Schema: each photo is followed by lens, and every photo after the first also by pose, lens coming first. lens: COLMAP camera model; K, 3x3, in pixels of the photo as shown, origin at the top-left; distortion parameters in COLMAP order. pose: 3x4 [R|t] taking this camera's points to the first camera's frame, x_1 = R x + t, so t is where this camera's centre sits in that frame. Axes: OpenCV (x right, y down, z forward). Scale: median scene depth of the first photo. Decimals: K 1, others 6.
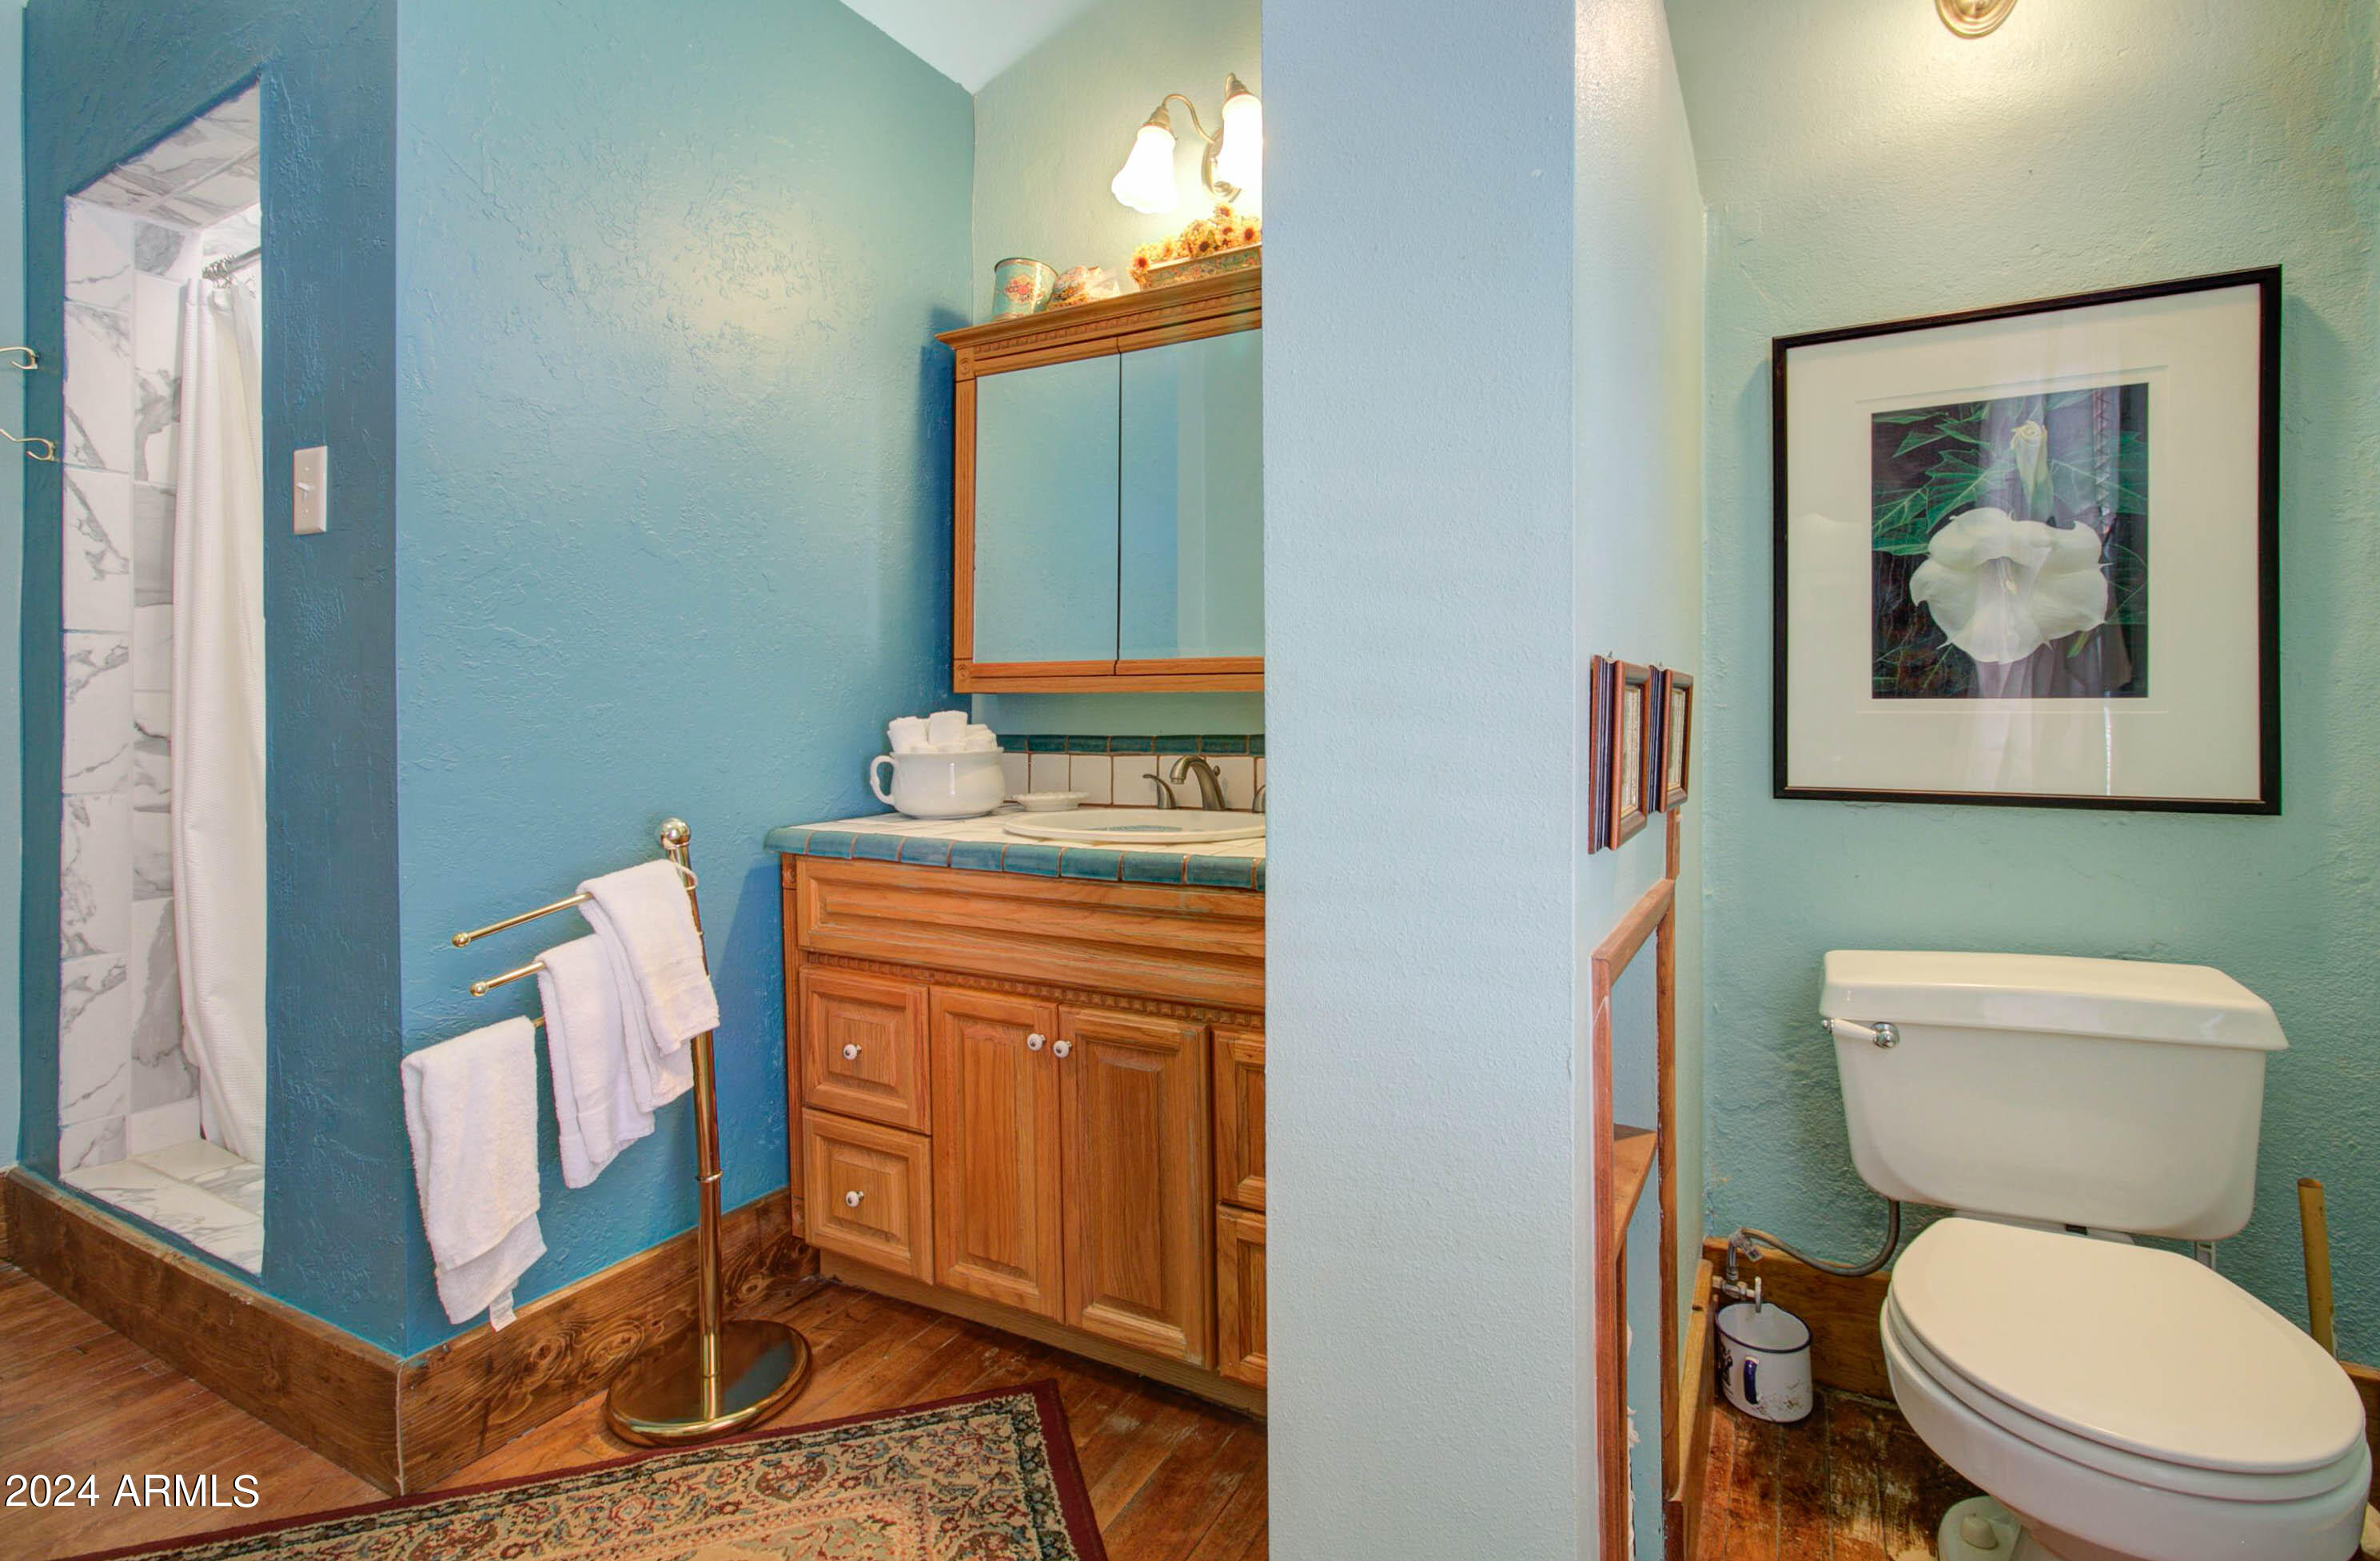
lens RADIAL K [[1114.2, 0, 1192.3], [0, 1114.2, 707.8], [0, 0, 1]] dist [-0.001812, -0.000380]
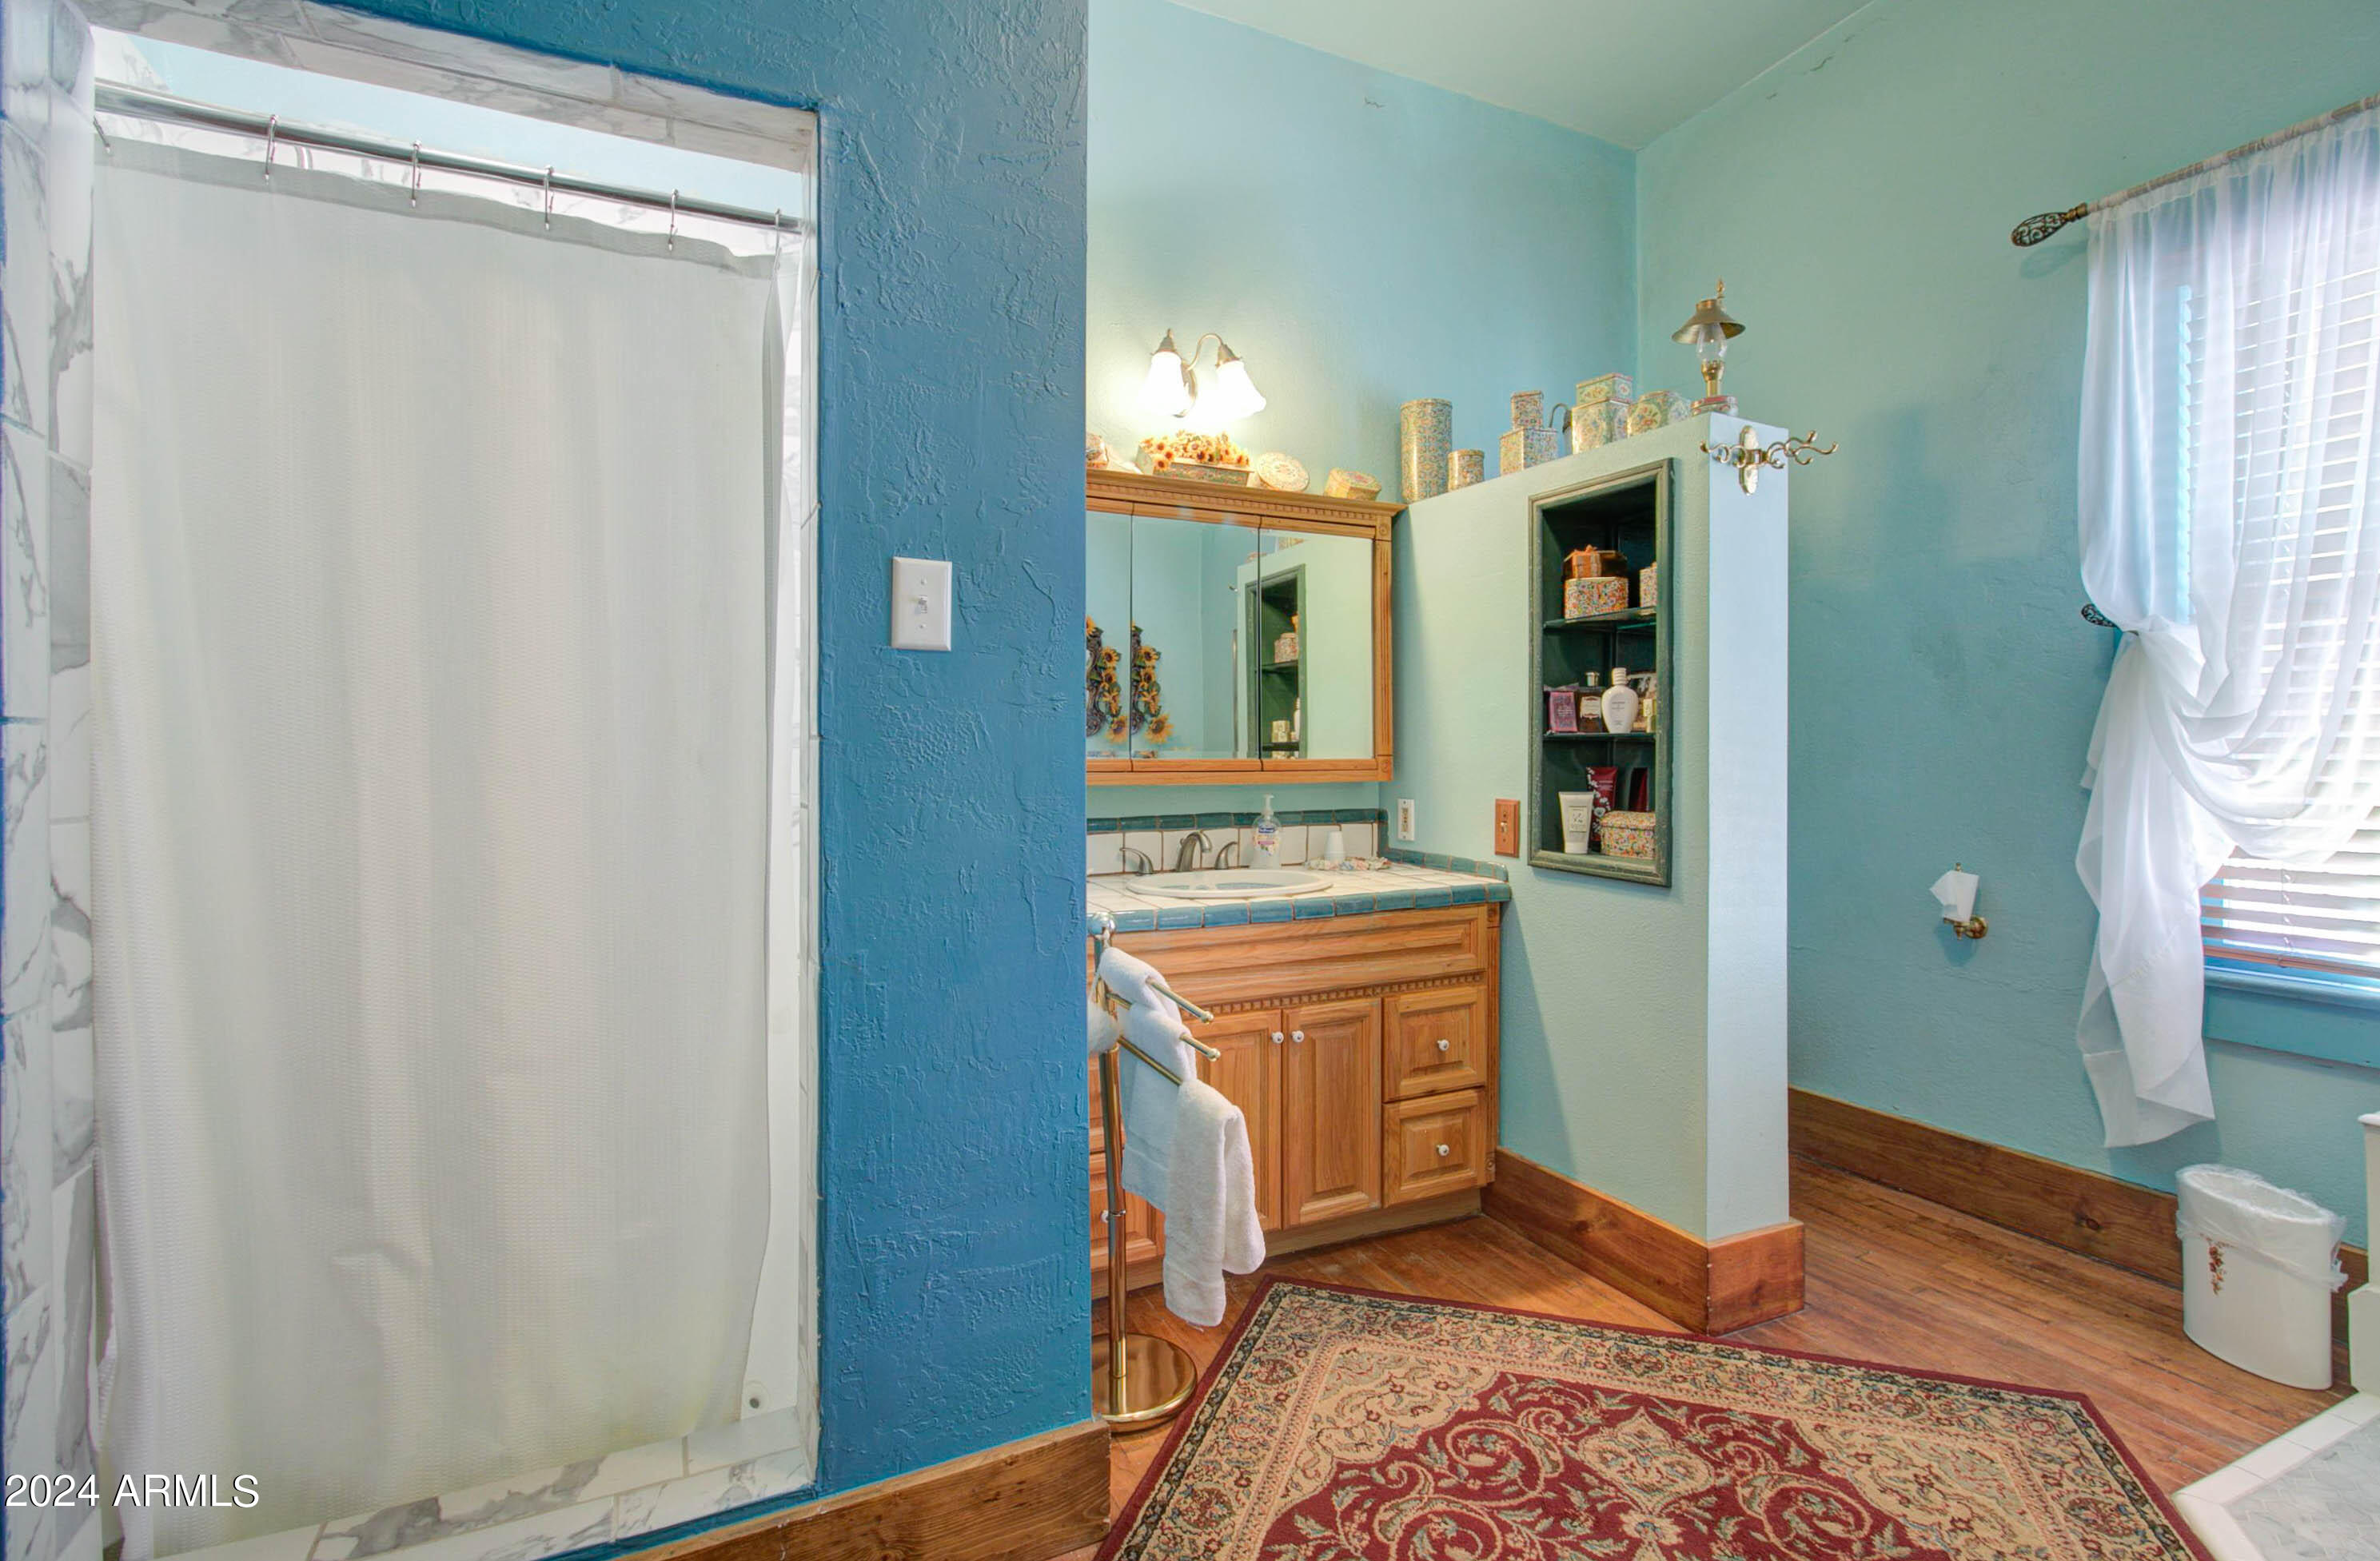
lens RADIAL K [[1160.4, 0, 1193.3], [0, 1160.4, 754.1], [0, 0, 1]] dist [0.000267, -0.000100]
pose [[0.573778, -0.001534, 0.819009, -1.453204], [-0.007397, 0.999948, 0.007055, -0.076732], [-0.818977, -0.010106, 0.573737, 0.239063]]
